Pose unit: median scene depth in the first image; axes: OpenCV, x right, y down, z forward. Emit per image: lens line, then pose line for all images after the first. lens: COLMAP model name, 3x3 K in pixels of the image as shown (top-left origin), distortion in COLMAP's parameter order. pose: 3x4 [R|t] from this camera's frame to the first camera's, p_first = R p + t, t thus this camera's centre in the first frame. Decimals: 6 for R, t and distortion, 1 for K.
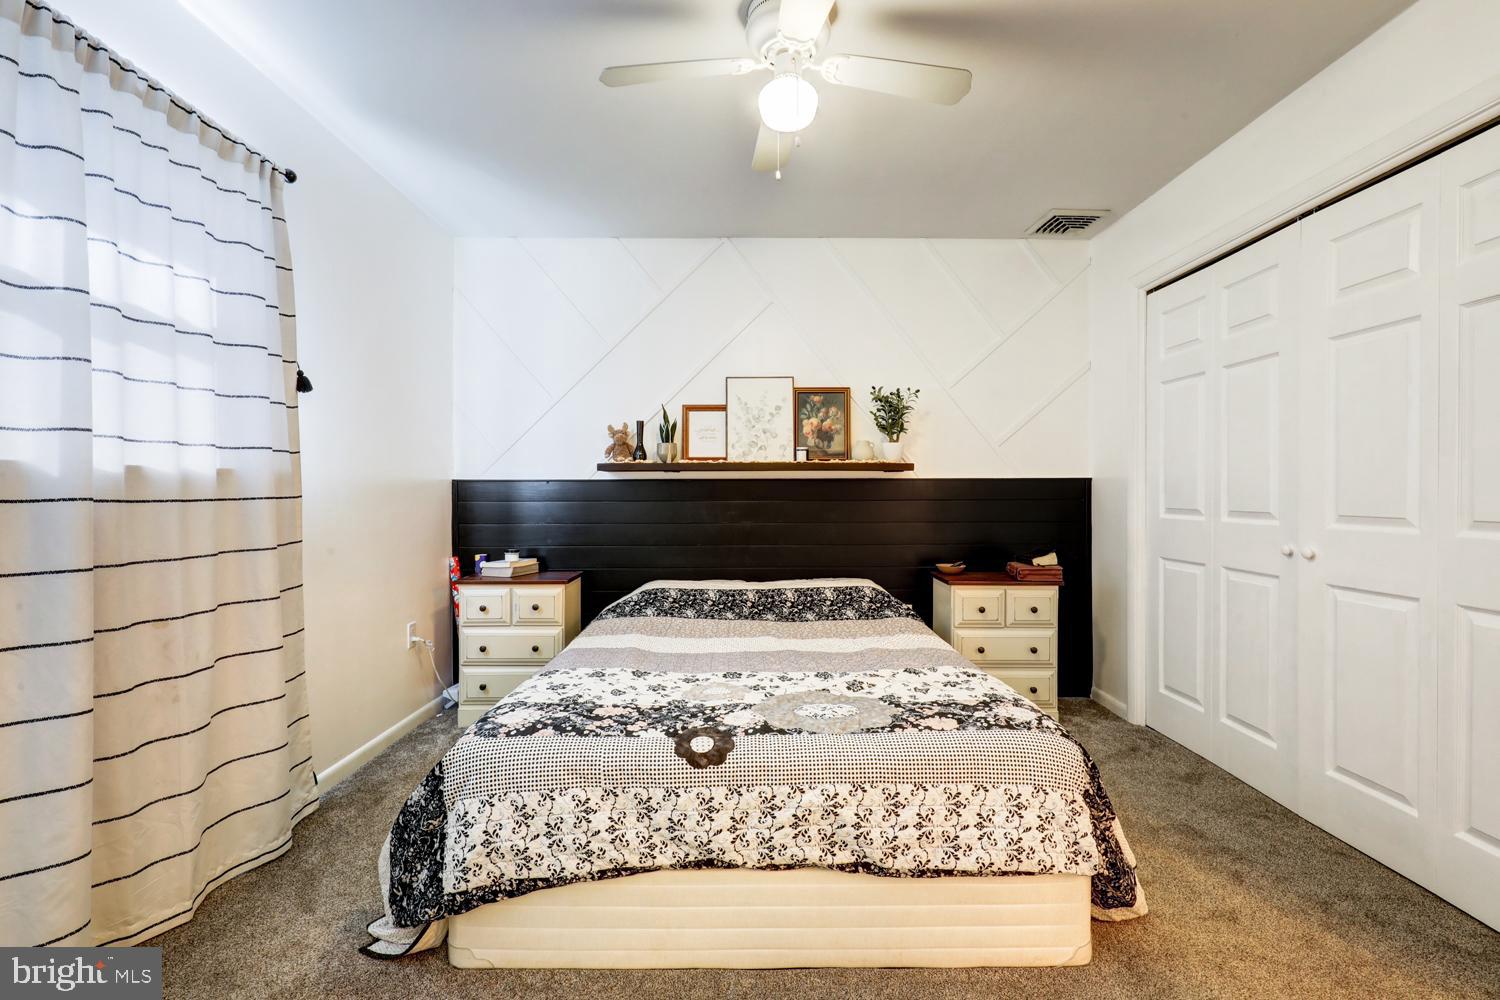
lens RADIAL K [[685.6, 0, 760.7], [0, 685.6, 498.5], [0, 0, 1]] dist [-0.000679, -0.000453]
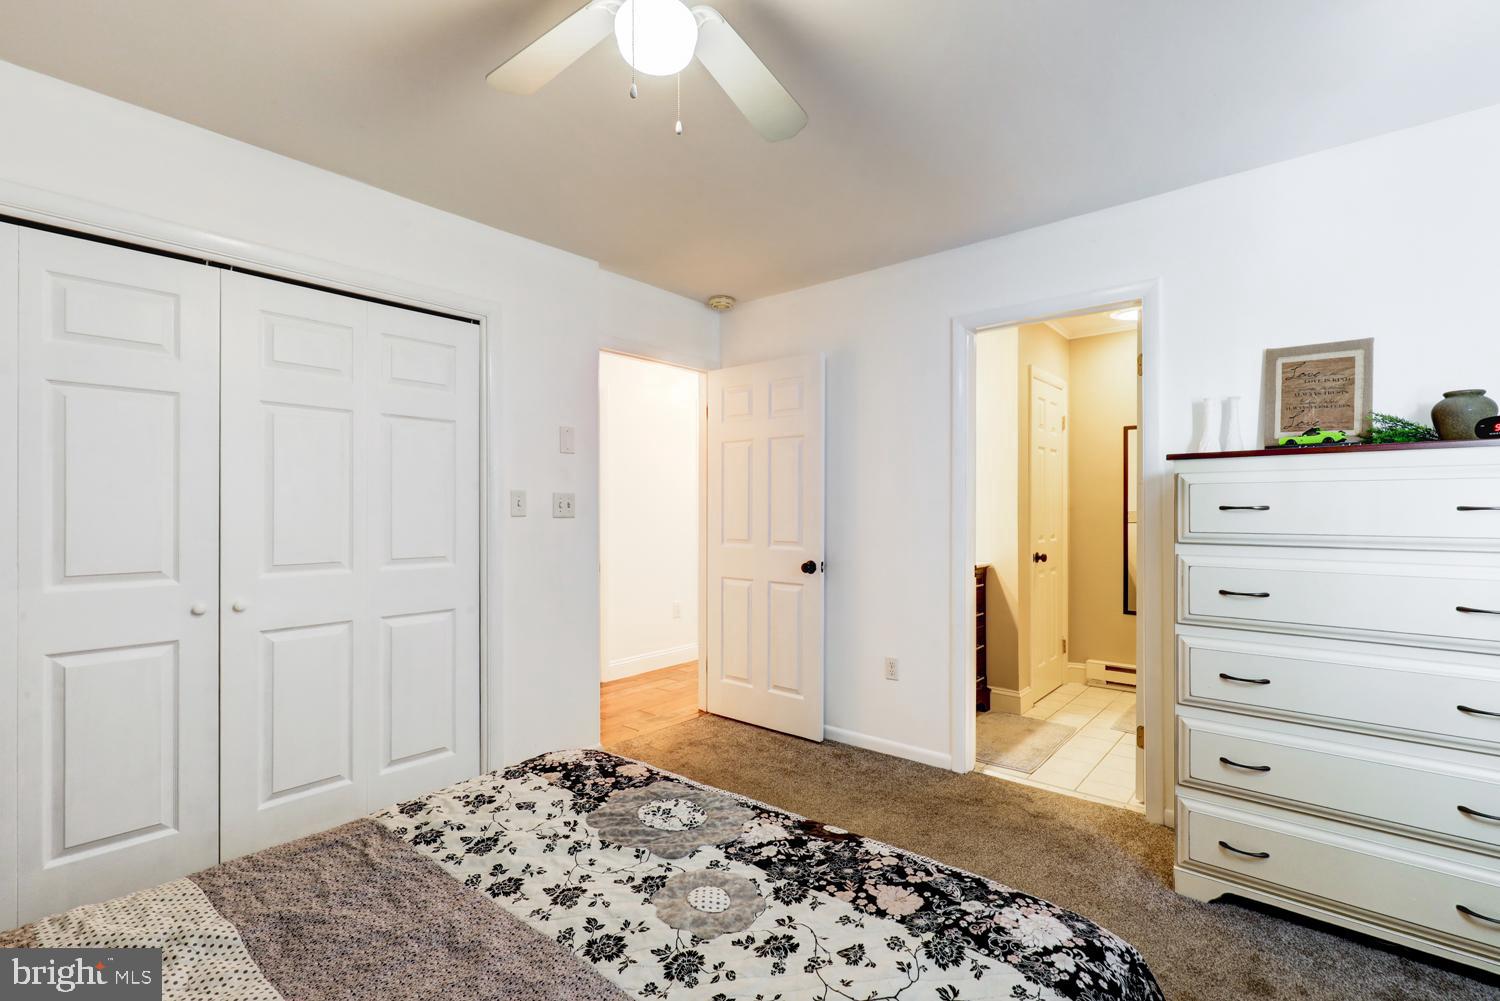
lens RADIAL K [[685.6, 0, 745.9], [0, 685.6, 507.3], [0, 0, 1]] dist [-0.000679, -0.000453]
pose [[-0.745050, 0.003270, 0.667001, -0.534870], [0.007065, 0.999971, 0.002990, -0.078614], [-0.666971, 0.006940, -0.745051, 1.525723]]
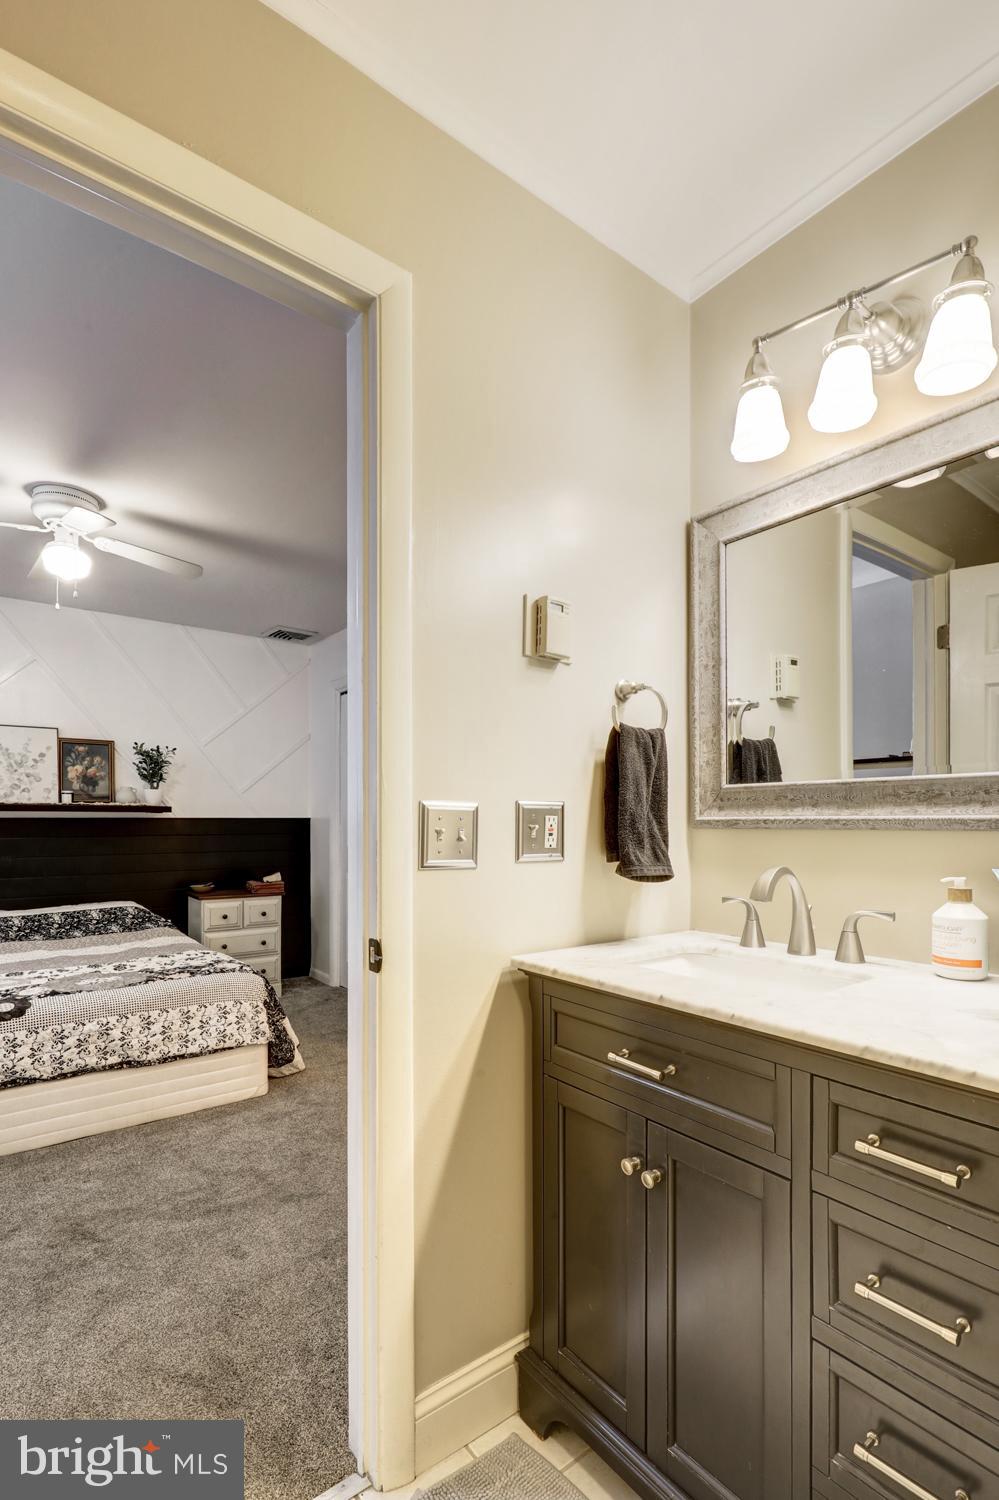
lens RADIAL K [[685.6, 0, 488.3], [0, 685.6, 824.2], [0, 0, 1]] dist [-0.000679, -0.000453]
pose [[0.806306, -0.001612, 0.591496, -0.100672], [0.004069, 0.999988, -0.002821, -0.024540], [-0.591485, 0.004681, 0.806303, -0.692047]]
